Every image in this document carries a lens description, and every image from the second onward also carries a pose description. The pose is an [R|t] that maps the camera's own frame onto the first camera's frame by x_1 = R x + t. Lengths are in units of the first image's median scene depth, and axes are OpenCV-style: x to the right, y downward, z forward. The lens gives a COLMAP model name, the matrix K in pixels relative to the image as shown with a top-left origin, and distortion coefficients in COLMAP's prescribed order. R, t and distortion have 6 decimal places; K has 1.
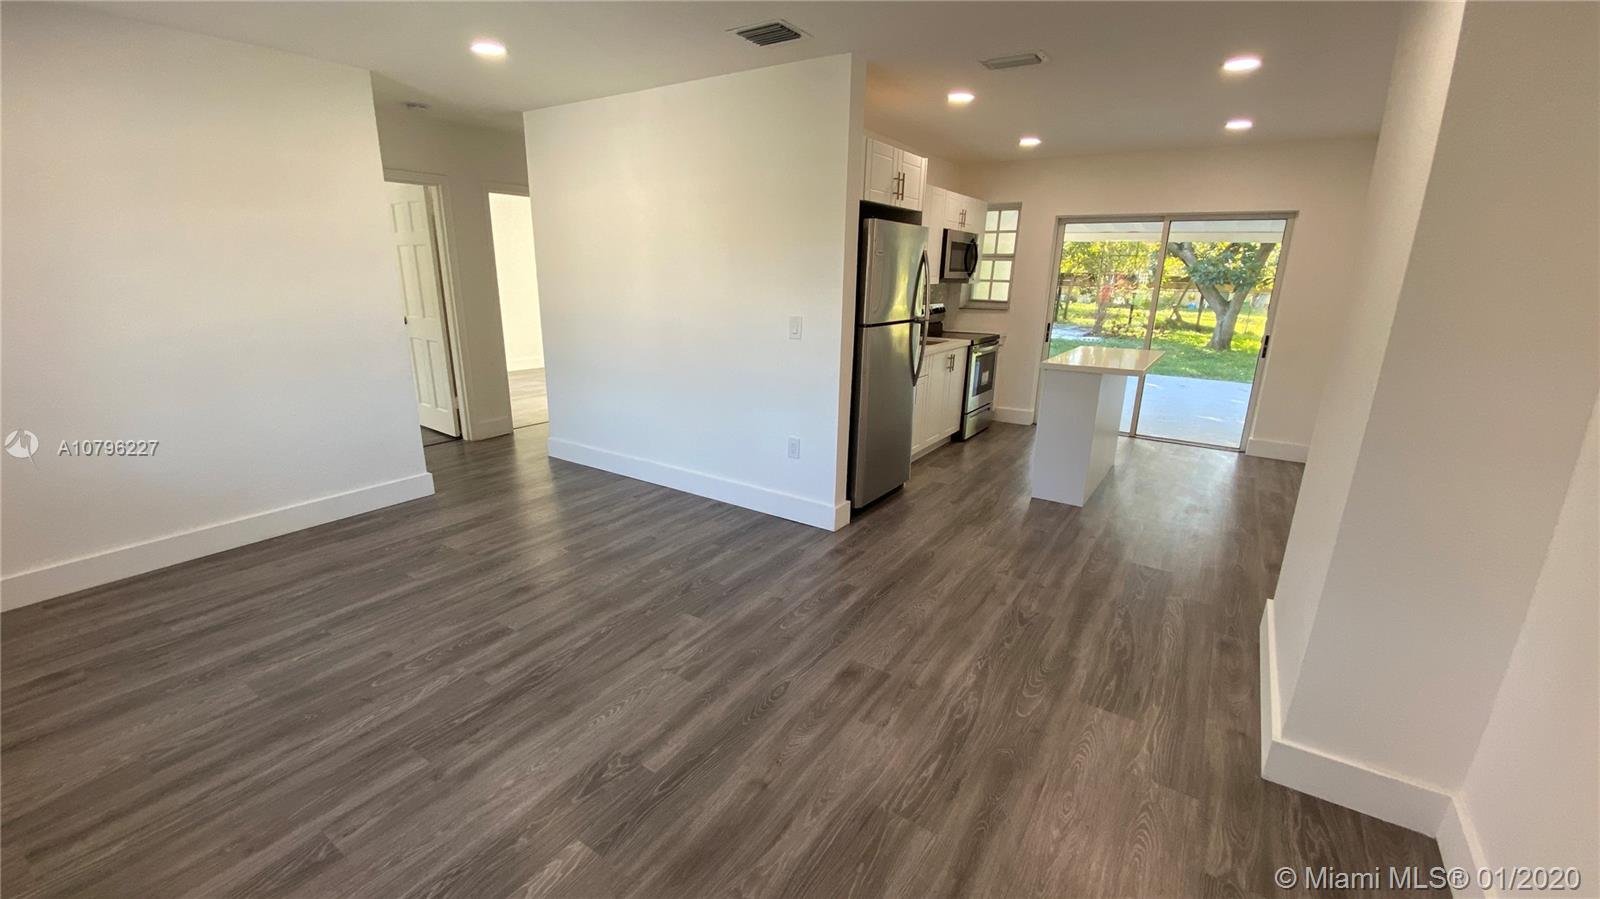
lens RADIAL K [[654.6, 0, 792.3], [0, 654.6, 454.1], [0, 0, 1]] dist [0.003035, -0.002173]
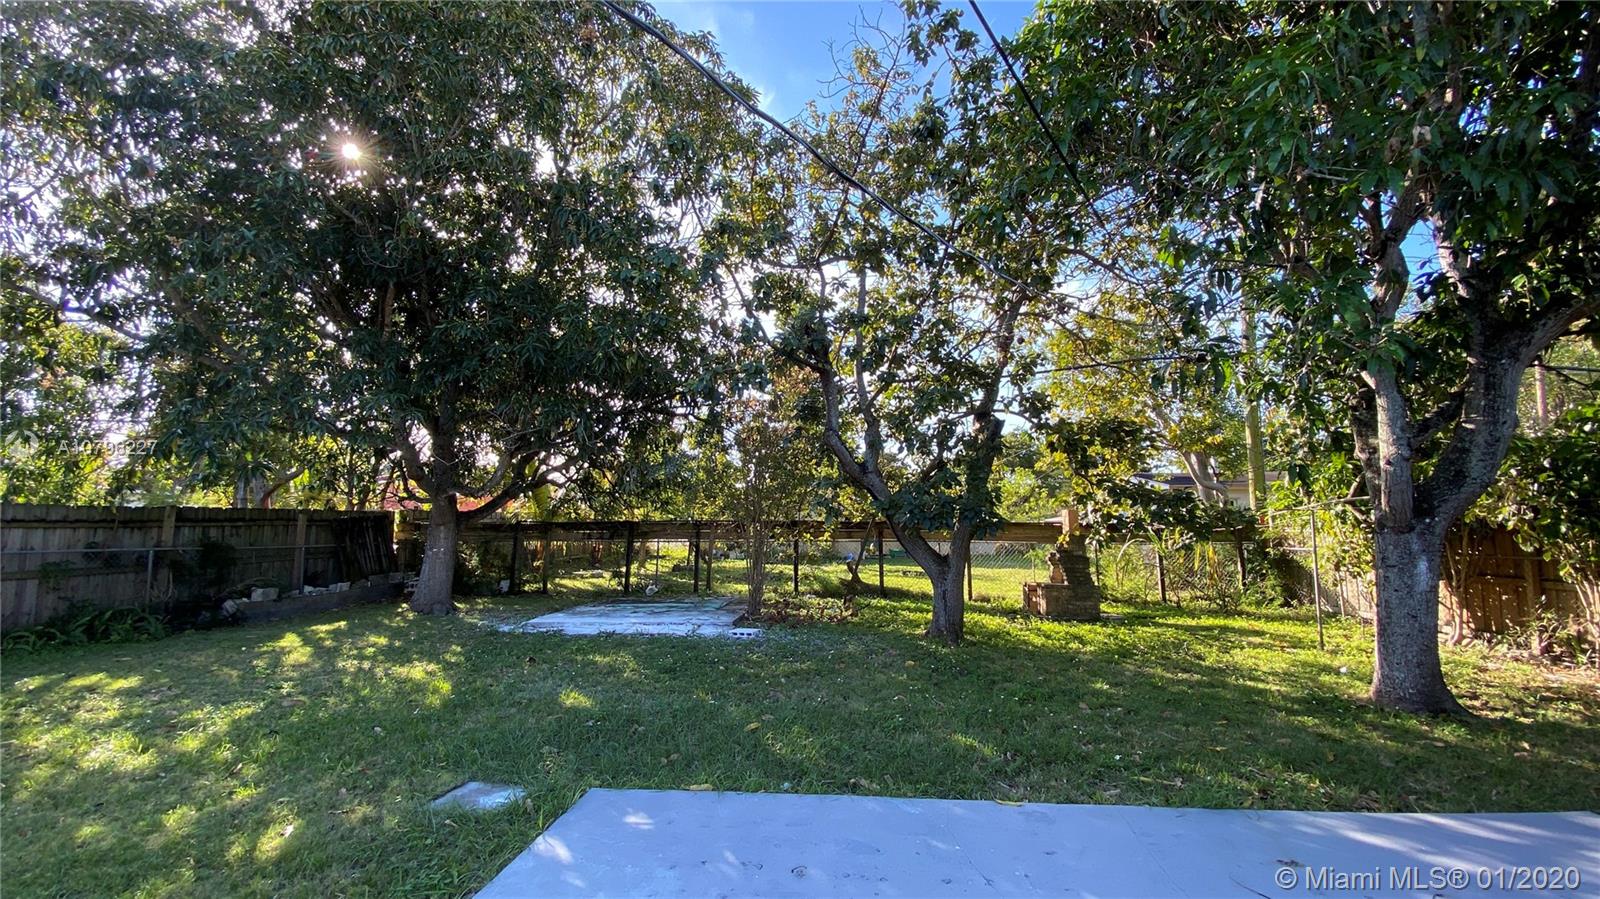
lens RADIAL K [[654.6, 0, 796.0], [0, 654.6, 451.1], [0, 0, 1]] dist [0.003035, -0.002173]
pose [[0.882628, 0.033215, 0.468897, 1.339400], [0.146457, 0.928420, -0.341448, -0.707330], [-0.446674, 0.370045, 0.814585, 2.768937]]
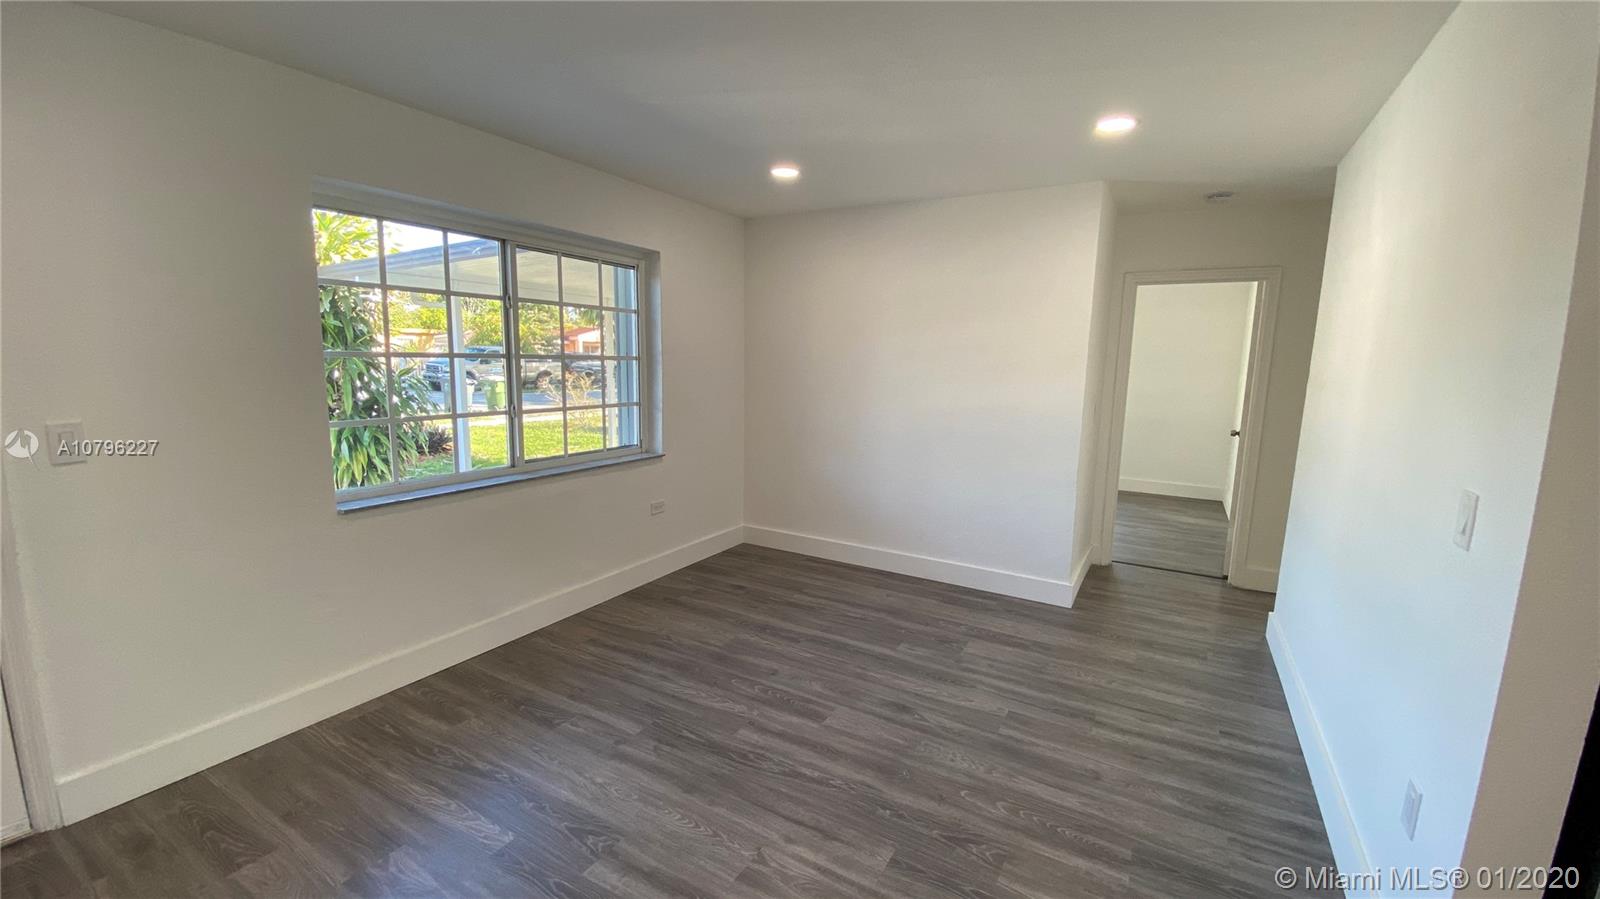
lens RADIAL K [[654.6, 0, 788.8], [0, 654.6, 454.2], [0, 0, 1]] dist [0.003035, -0.002173]
pose [[0.056682, 0.139391, -0.988614, 0.436767], [-0.296725, 0.947815, 0.116626, -0.189323], [0.953279, 0.286736, 0.095085, 0.687582]]
